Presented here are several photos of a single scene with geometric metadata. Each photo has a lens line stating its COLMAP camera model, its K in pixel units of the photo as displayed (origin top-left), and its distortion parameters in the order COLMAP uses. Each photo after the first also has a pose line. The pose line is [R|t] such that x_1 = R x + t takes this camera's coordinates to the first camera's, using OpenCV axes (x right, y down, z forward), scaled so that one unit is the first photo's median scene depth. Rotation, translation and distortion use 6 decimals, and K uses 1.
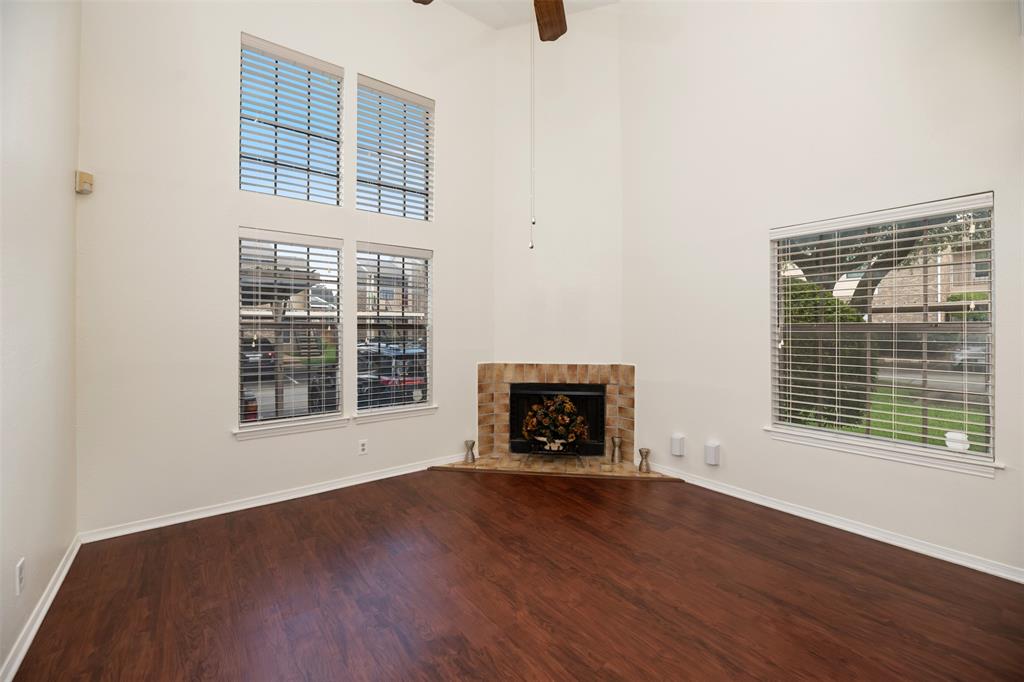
lens RADIAL K [[411.3, 0, 507.3], [0, 411.3, 332.4], [0, 0, 1]] dist [-0.003903, -0.000776]
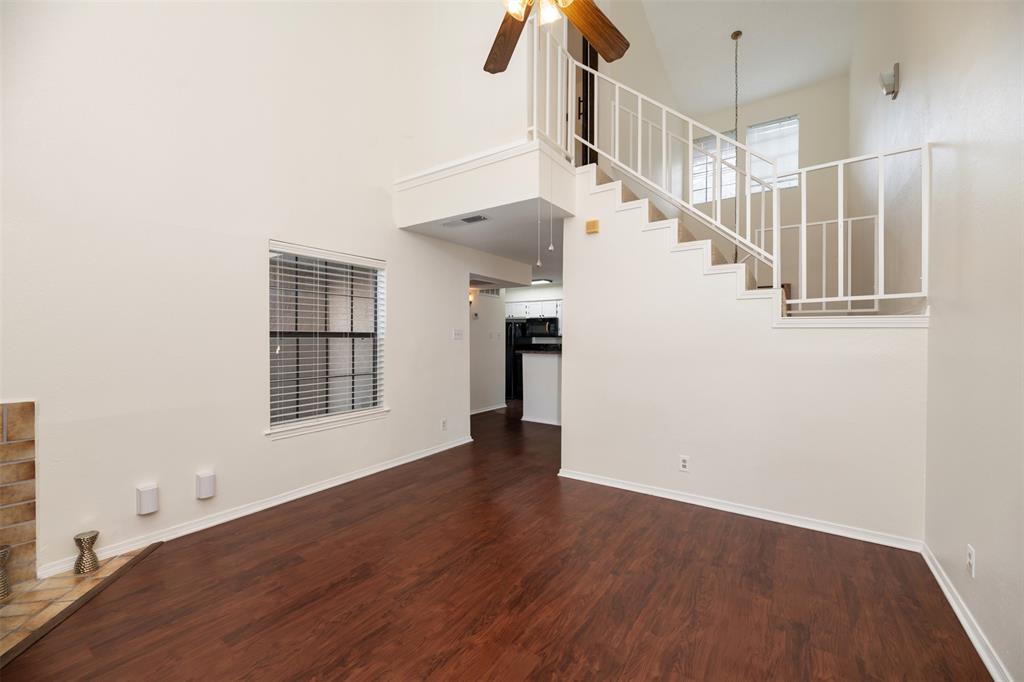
lens RADIAL K [[411.3, 0, 508.3], [0, 411.3, 338.1], [0, 0, 1]] dist [-0.003903, -0.000776]
pose [[-0.307460, -0.001587, 0.951560, -0.733870], [0.005852, 0.999977, 0.003559, -0.003781], [-0.951543, 0.006663, -0.307444, 1.018755]]
